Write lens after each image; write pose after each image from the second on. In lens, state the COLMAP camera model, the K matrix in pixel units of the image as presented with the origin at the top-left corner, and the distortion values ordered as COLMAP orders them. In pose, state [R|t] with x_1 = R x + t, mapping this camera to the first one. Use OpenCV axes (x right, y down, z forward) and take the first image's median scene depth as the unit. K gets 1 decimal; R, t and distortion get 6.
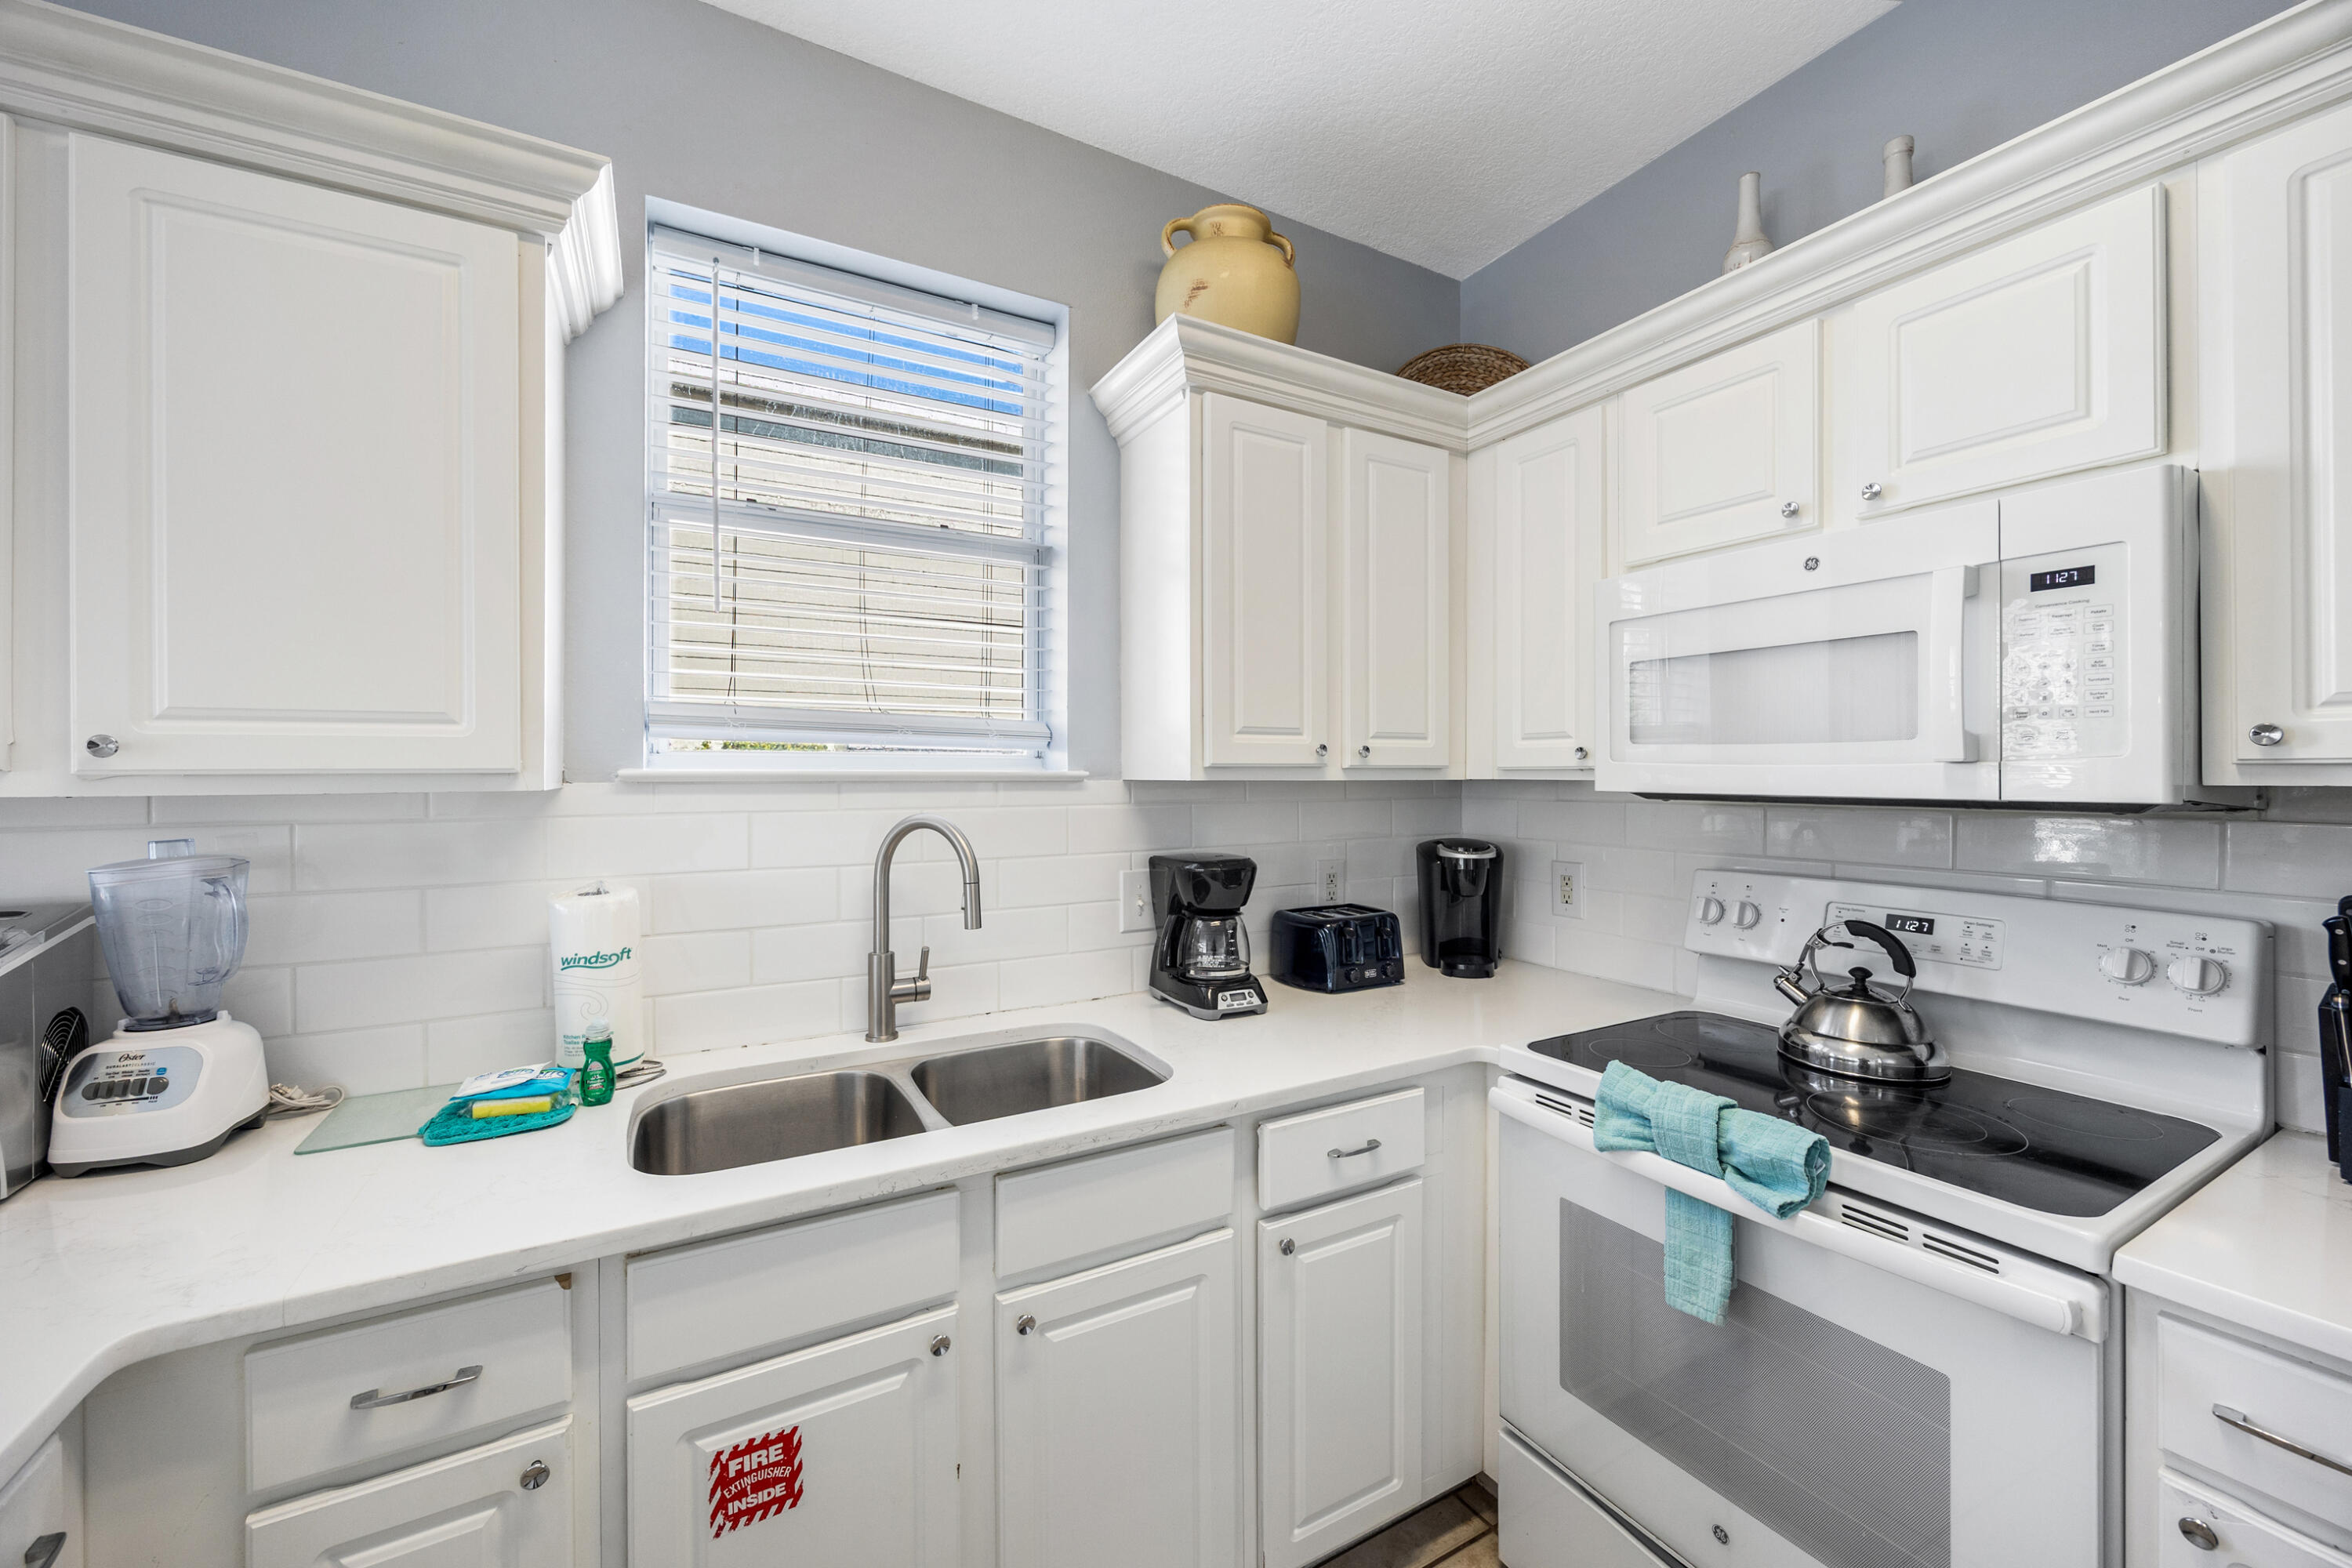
lens RADIAL K [[896.7, 0, 1176.8], [0, 896.7, 774.8], [0, 0, 1]] dist [-0.003163, 0.000384]
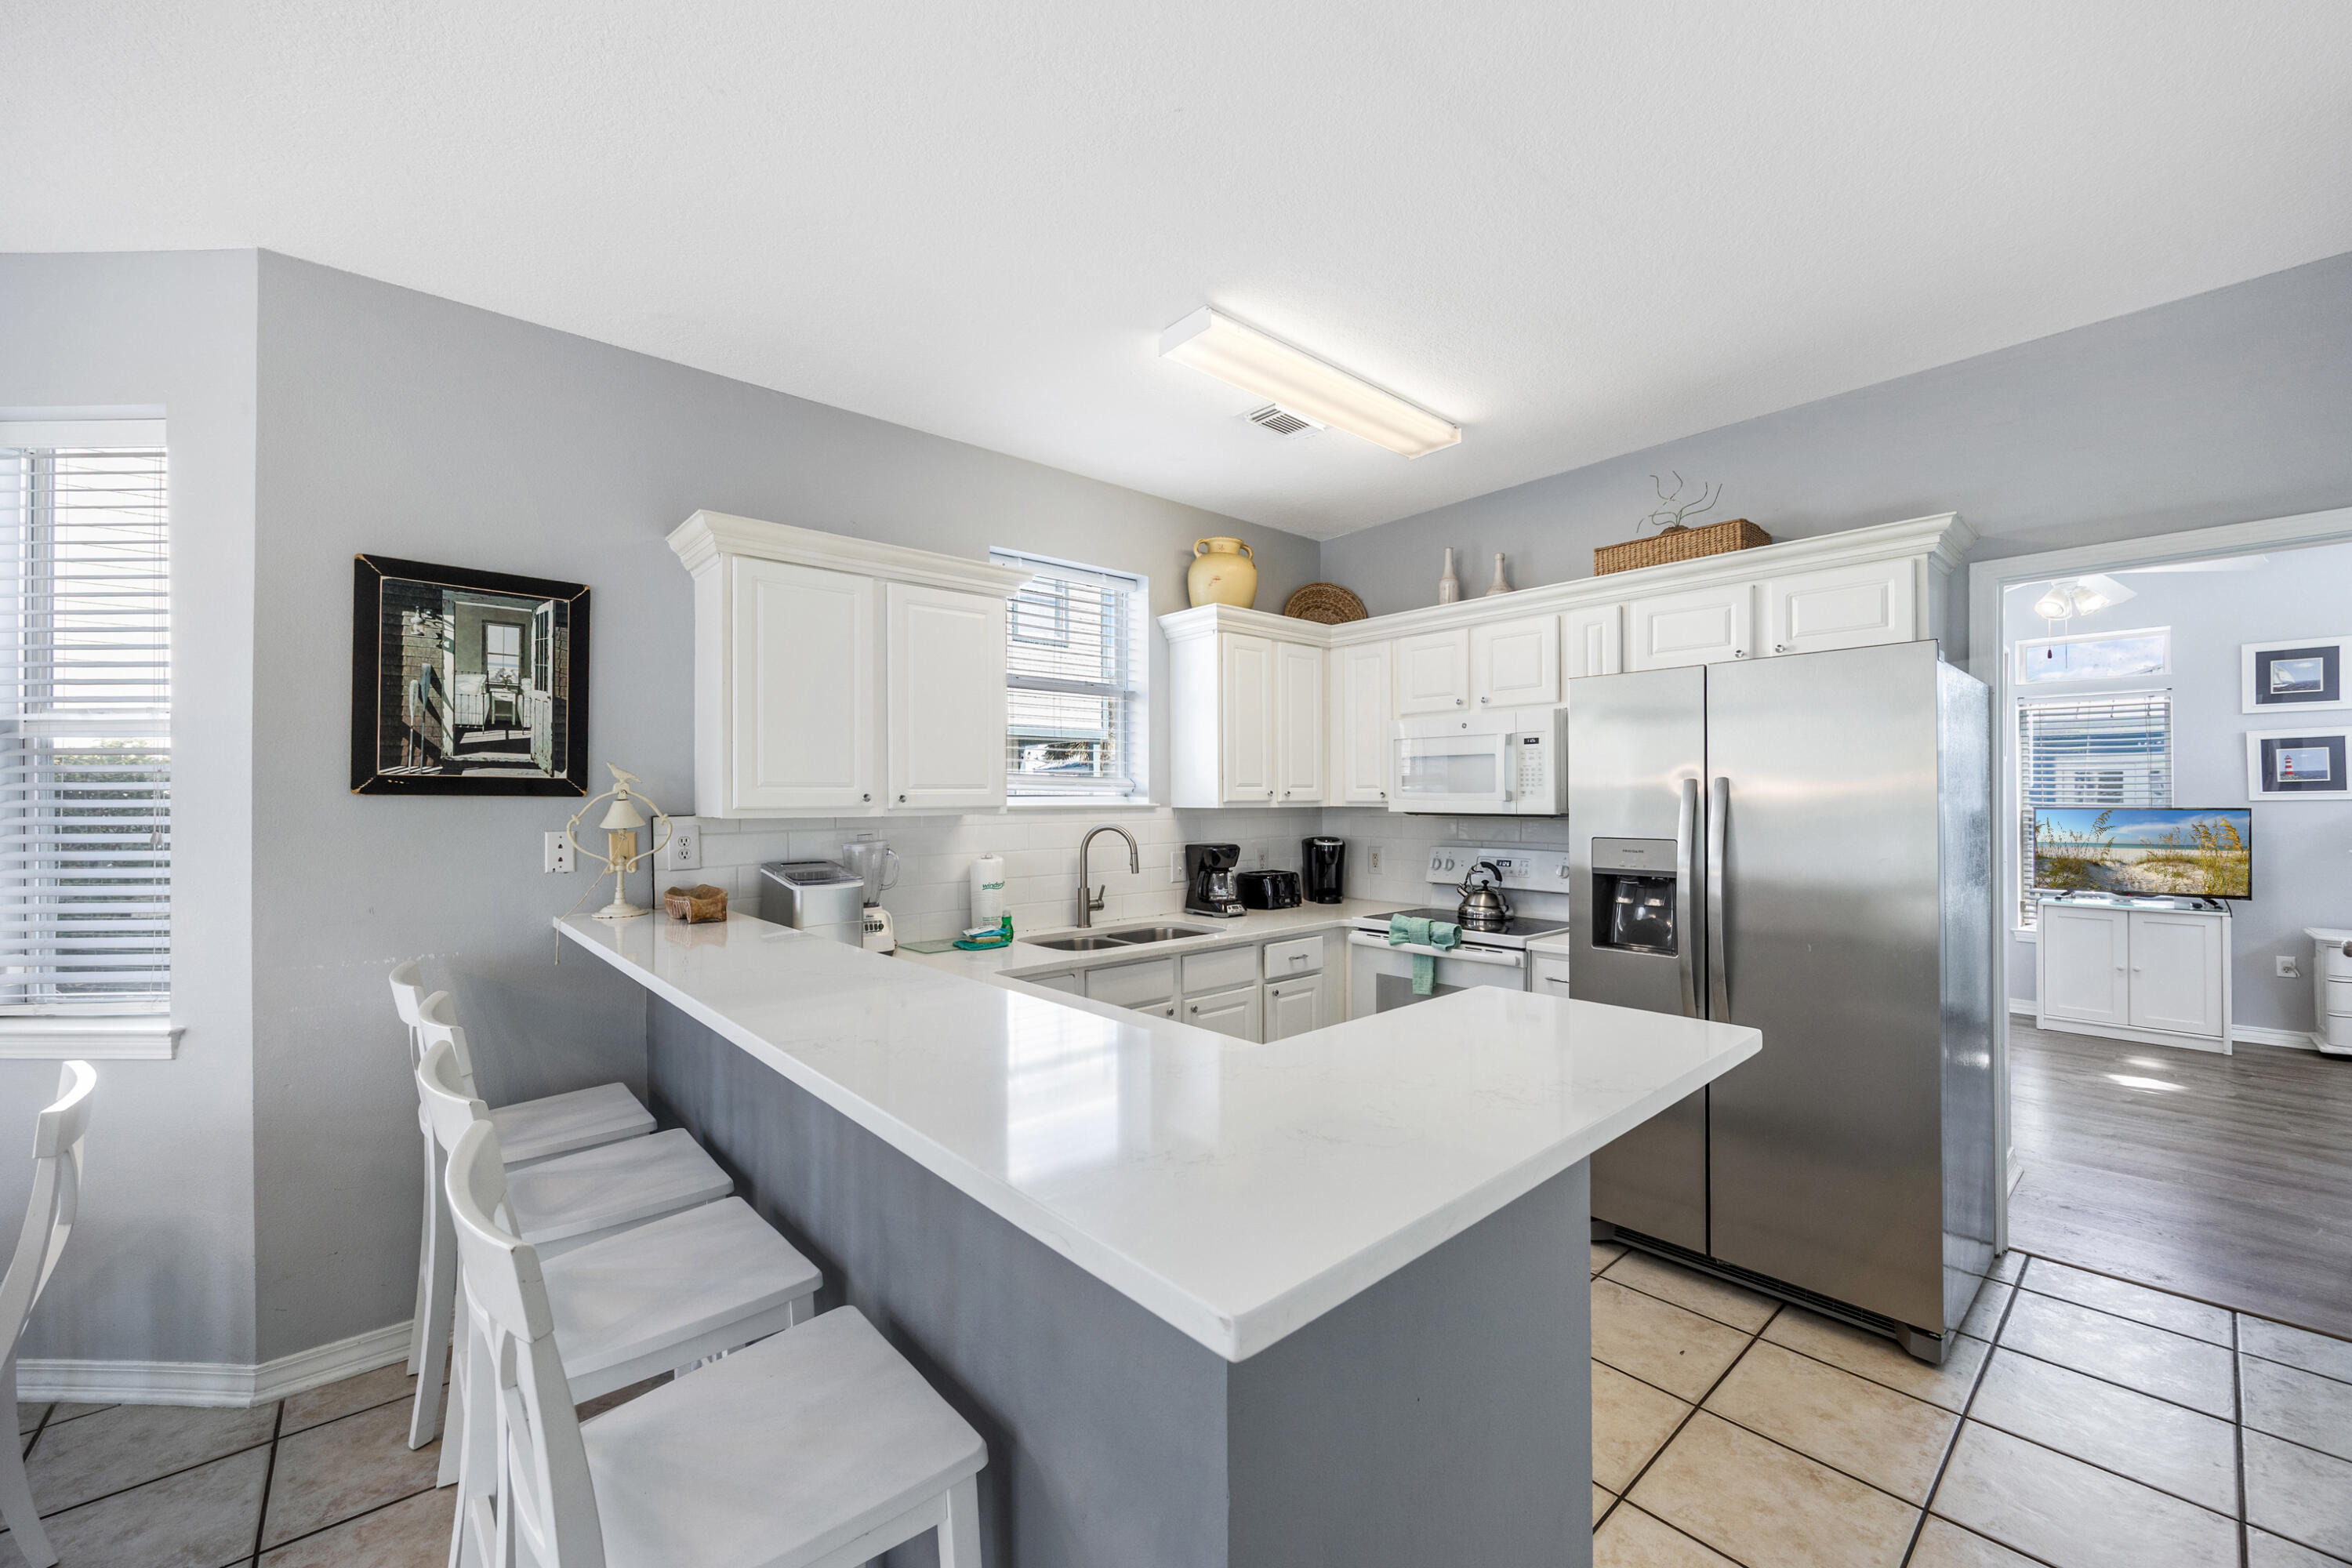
lens RADIAL K [[896.7, 0, 1173.8], [0, 896.7, 793.4], [0, 0, 1]] dist [-0.003163, 0.000384]
pose [[0.979225, -0.001232, 0.202775, -0.556814], [0.002609, 0.999975, -0.006524, -0.016017], [-0.202762, 0.006918, 0.979204, -1.180010]]
